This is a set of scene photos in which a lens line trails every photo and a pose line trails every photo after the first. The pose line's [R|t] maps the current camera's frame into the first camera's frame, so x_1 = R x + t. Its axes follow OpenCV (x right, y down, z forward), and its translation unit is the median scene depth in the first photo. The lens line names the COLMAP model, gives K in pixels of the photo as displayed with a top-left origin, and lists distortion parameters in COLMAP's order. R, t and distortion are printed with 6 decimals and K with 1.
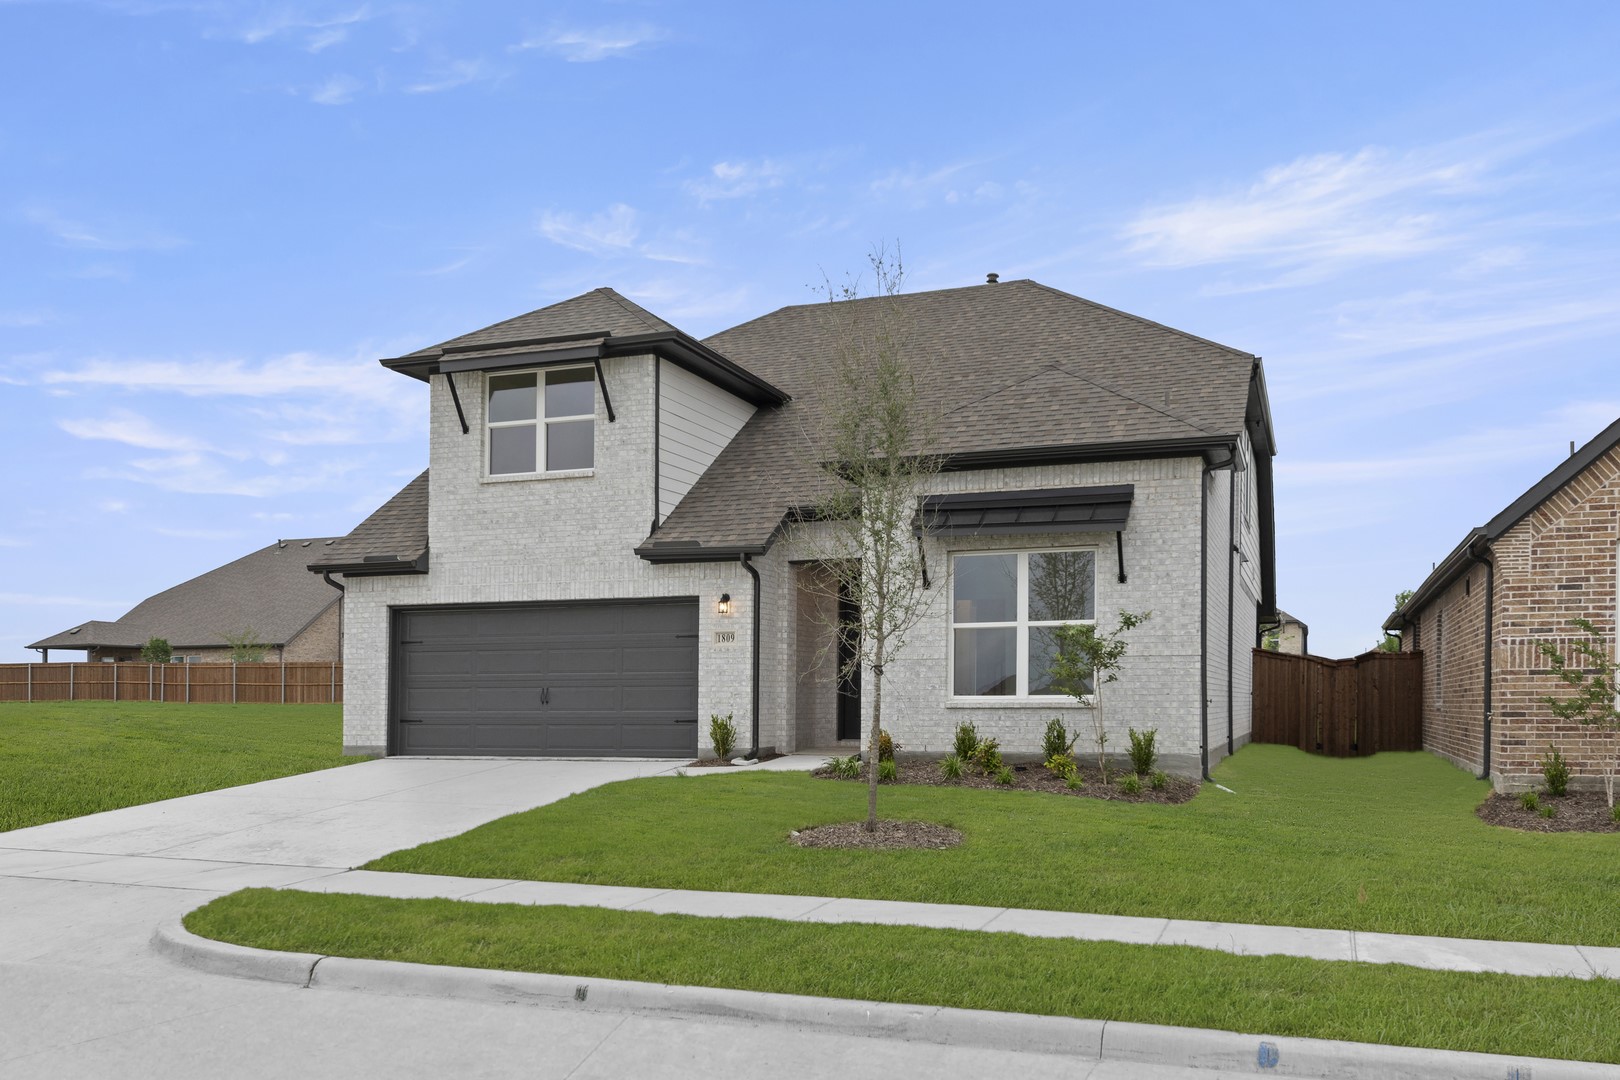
lens RADIAL K [[1134.3, 0, 809.7], [0, 1134.3, 552.0], [0, 0, 1]] dist [0.011048, -0.004016]
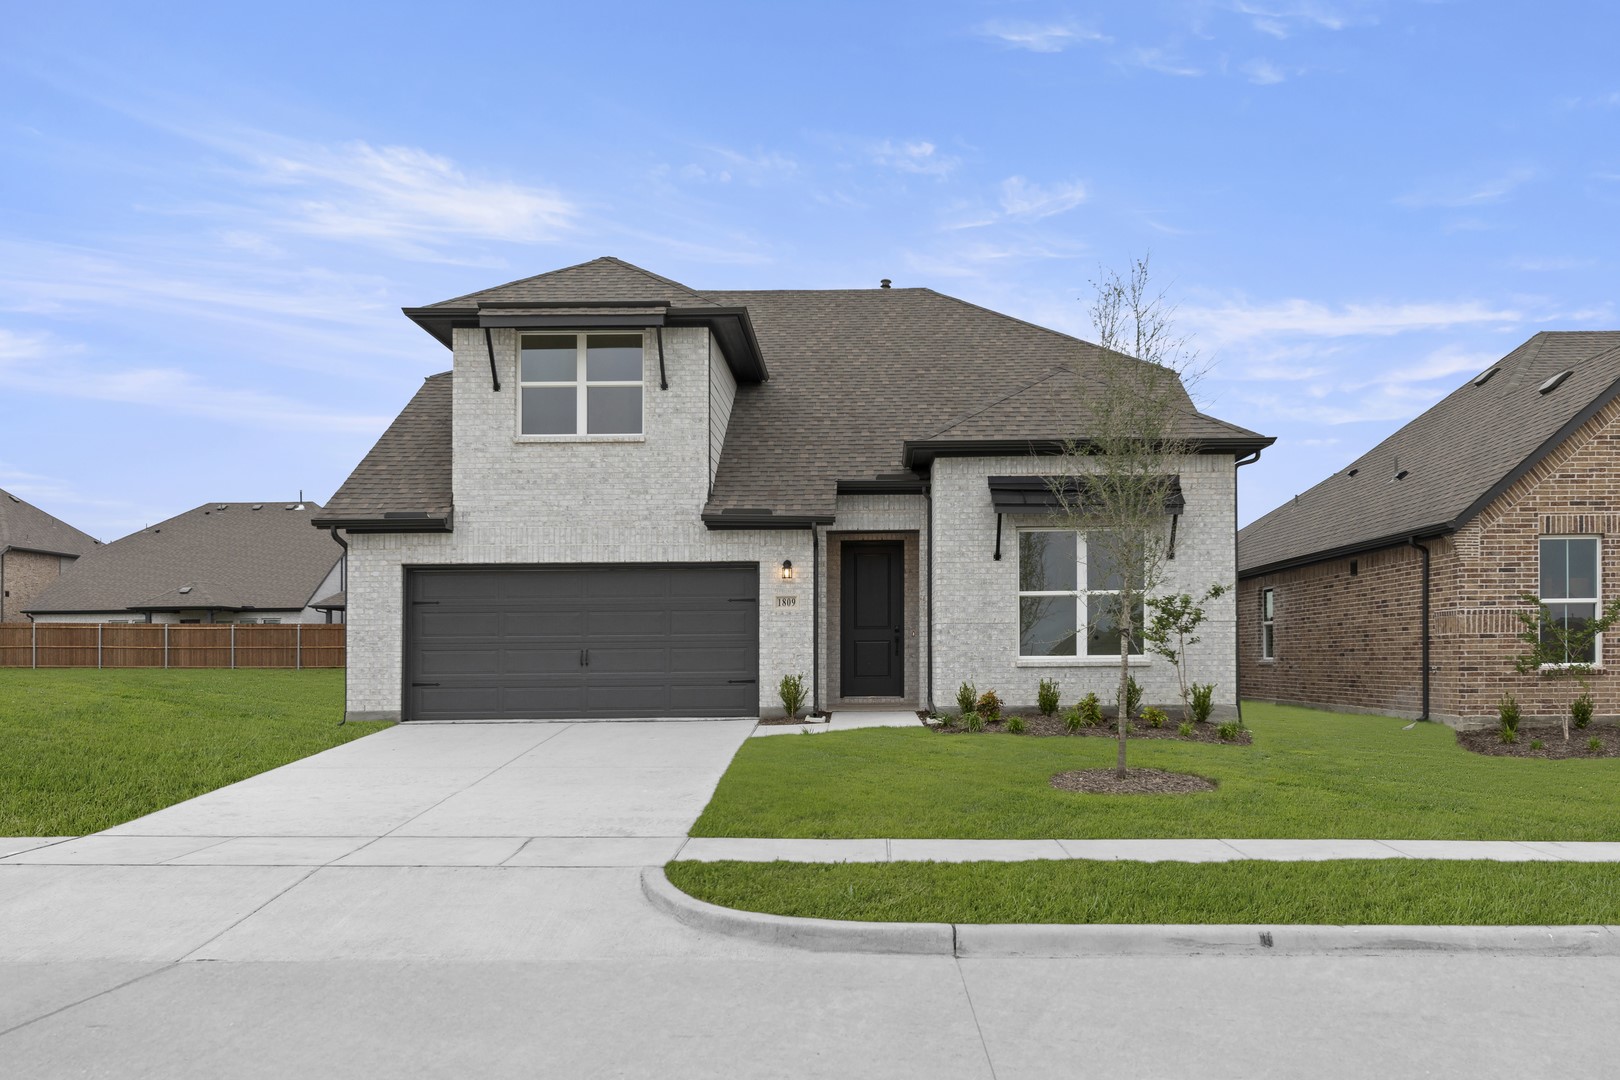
lens RADIAL K [[1037.4, 0, 808.6], [0, 1037.4, 526.5], [0, 0, 1]] dist [0.015847, -0.008162]
pose [[0.958008, 0.030476, 0.285118, -0.343650], [-0.031627, 0.999500, -0.000567, 0.005453], [-0.284992, -0.008474, 0.958492, 0.071207]]
